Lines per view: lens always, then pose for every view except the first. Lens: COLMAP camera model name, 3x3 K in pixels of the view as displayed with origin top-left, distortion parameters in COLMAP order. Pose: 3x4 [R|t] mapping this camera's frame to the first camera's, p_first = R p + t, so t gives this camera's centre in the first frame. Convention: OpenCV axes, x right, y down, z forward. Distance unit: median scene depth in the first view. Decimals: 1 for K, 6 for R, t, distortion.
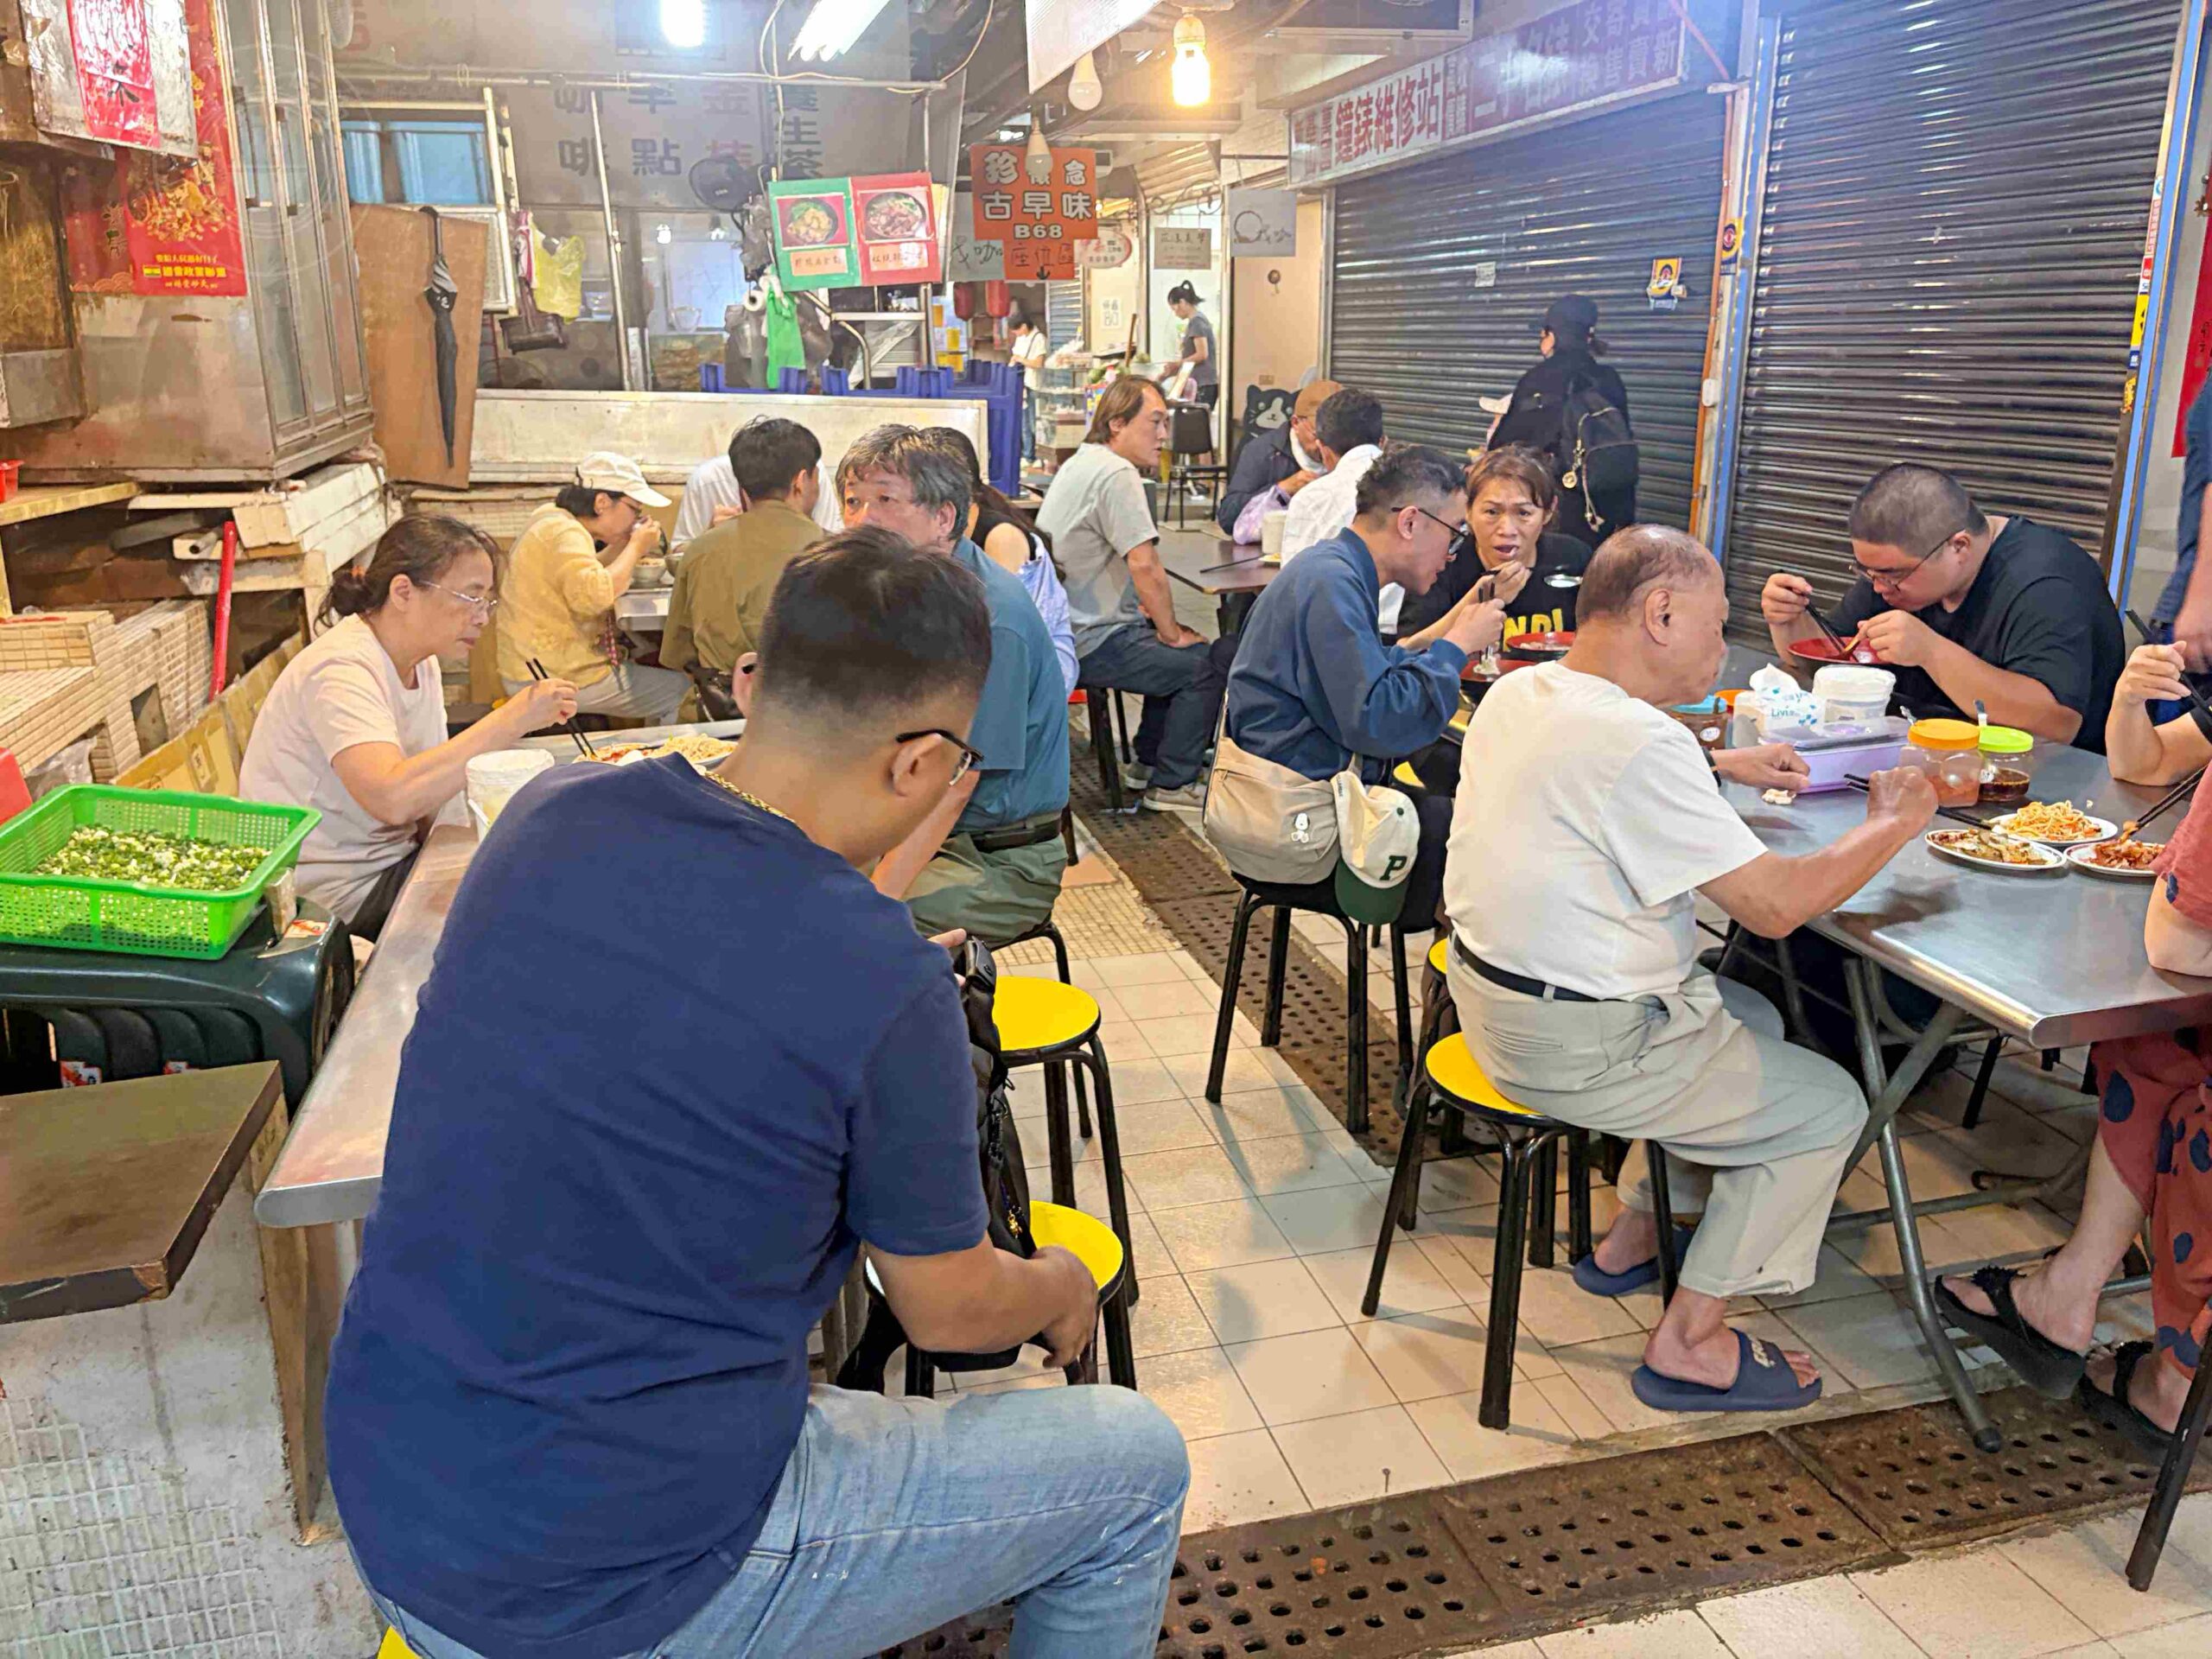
lens RADIAL K [[1691.0, 0, 1106.3], [0, 1691.0, 827.2], [0, 0, 1]] dist [0.033382, -0.006338]
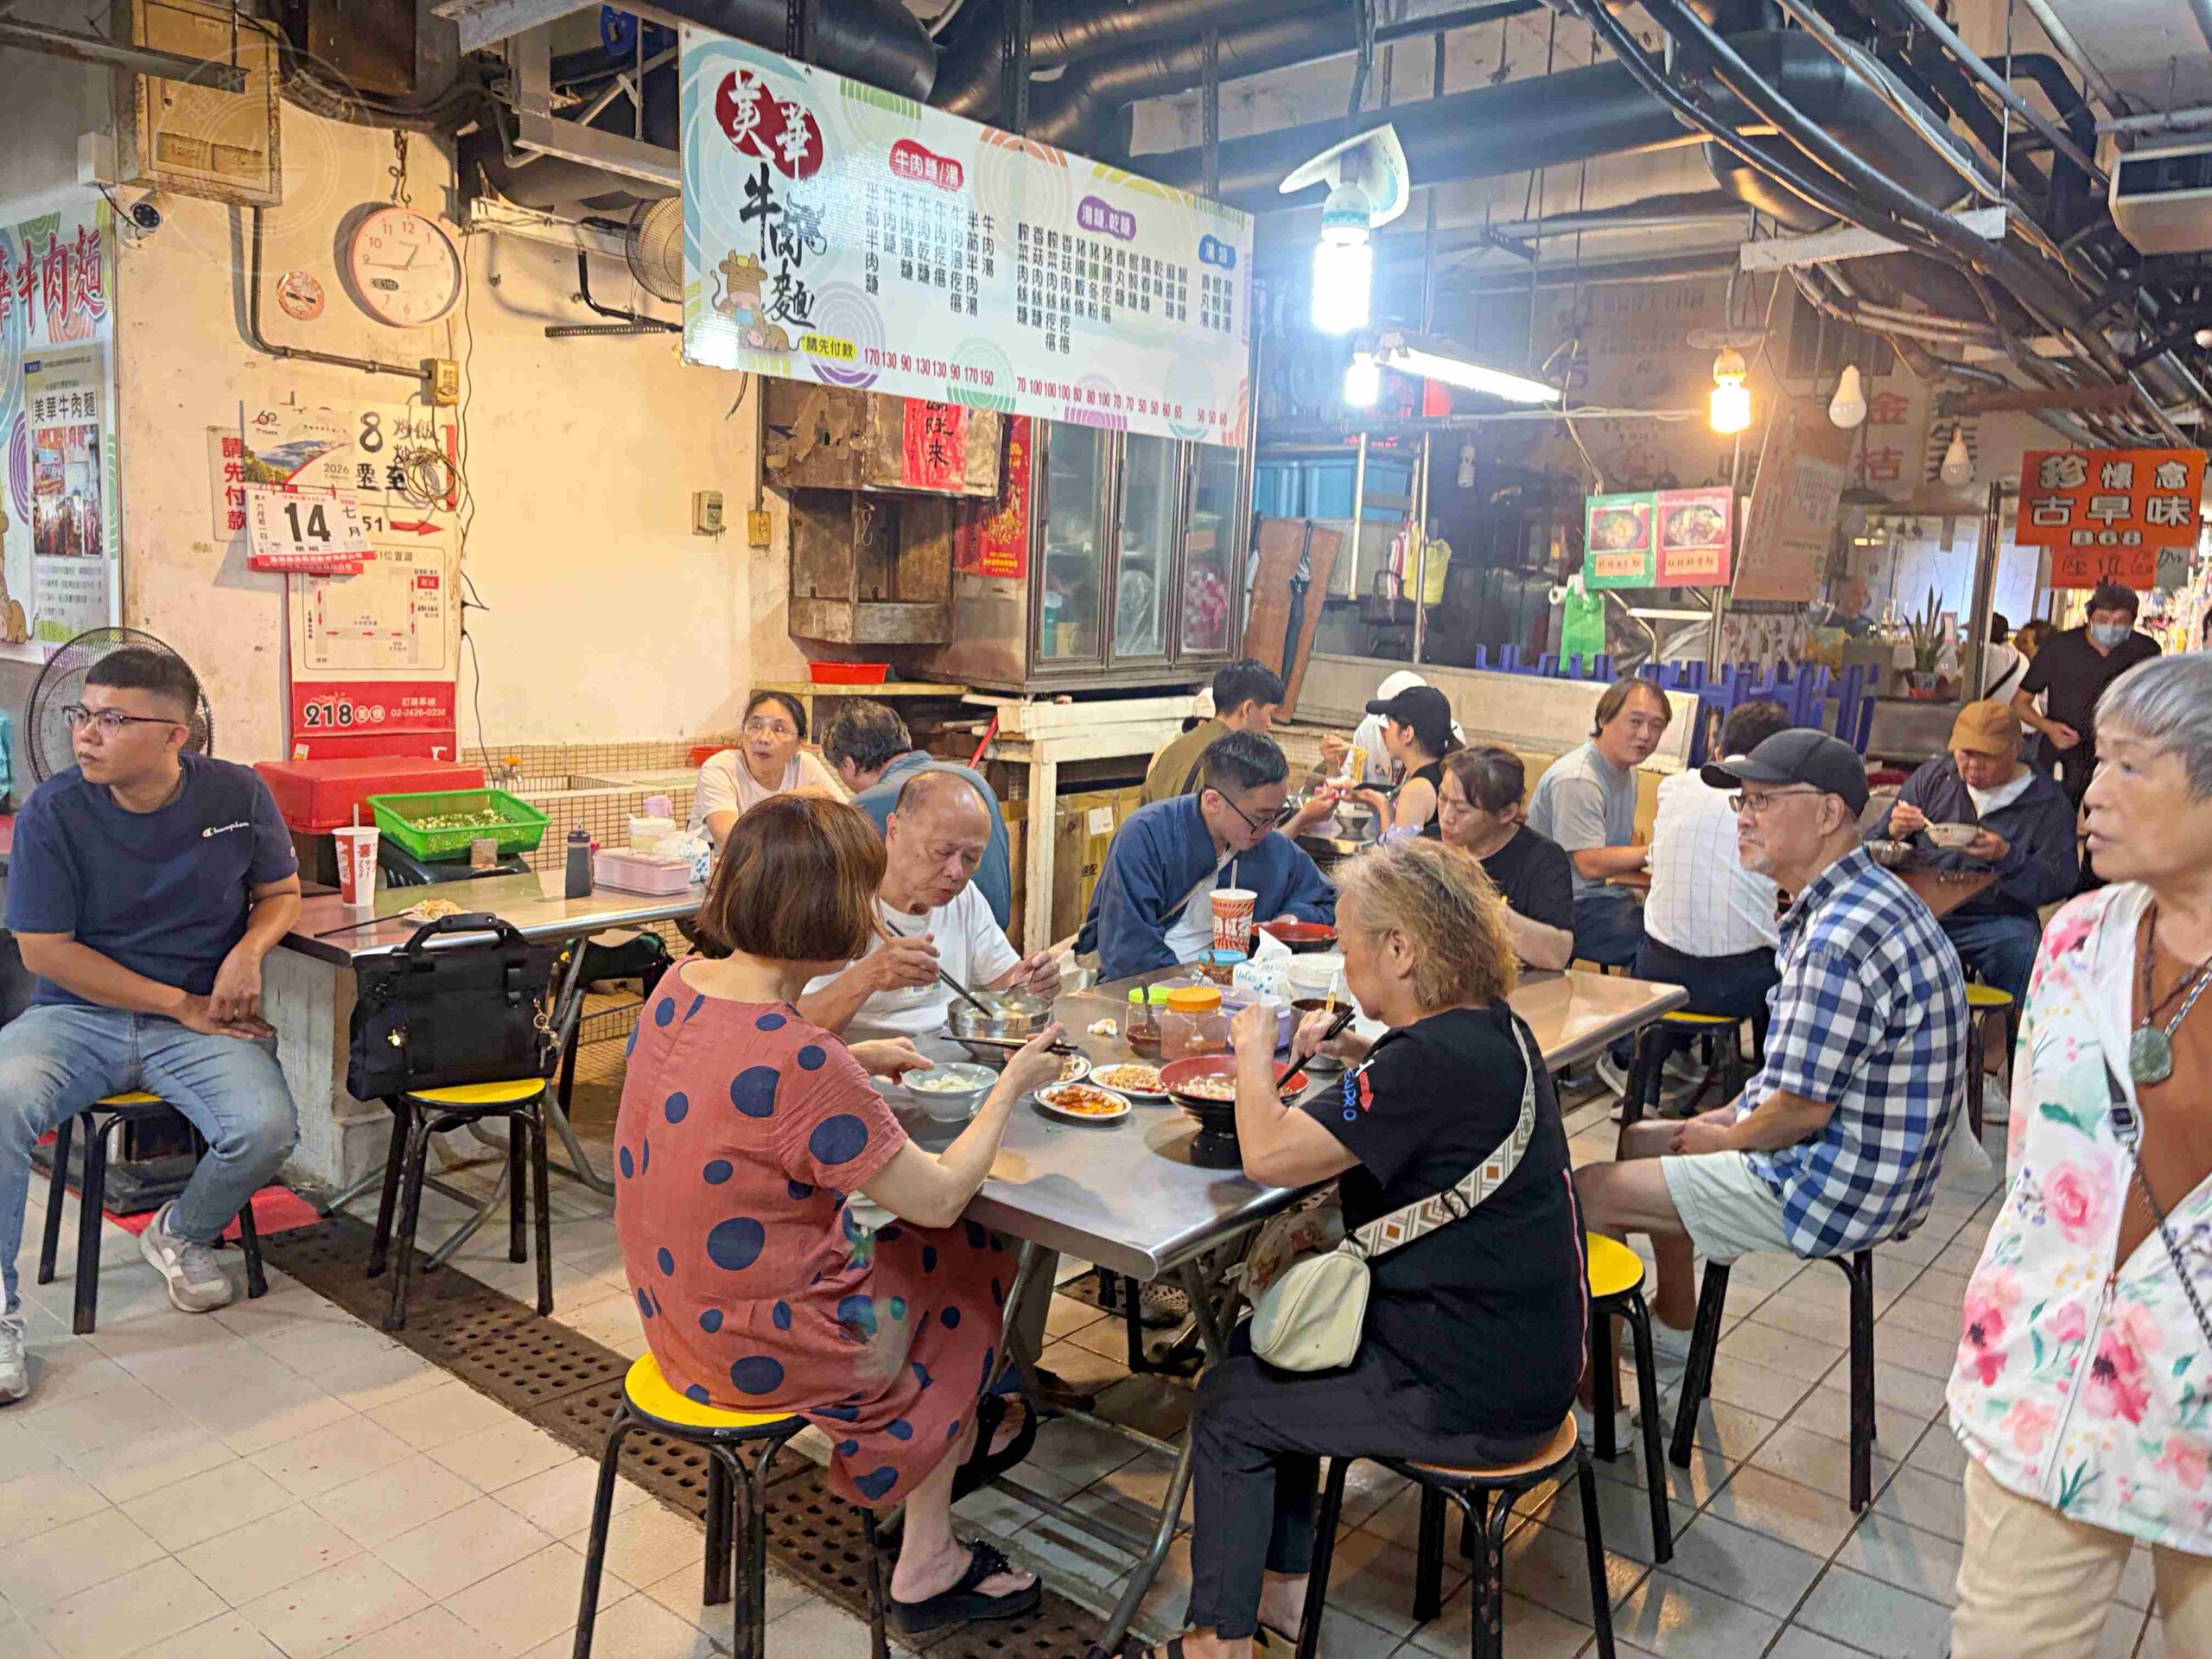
lens RADIAL K [[1691.0, 0, 1110.0], [0, 1691.0, 825.1], [0, 0, 1]] dist [0.033382, -0.006338]
pose [[0.590180, 0.151052, -0.793014, 0.606114], [-0.275555, 0.961033, -0.022018, -0.058803], [0.758787, 0.231513, 0.608805, 0.122526]]
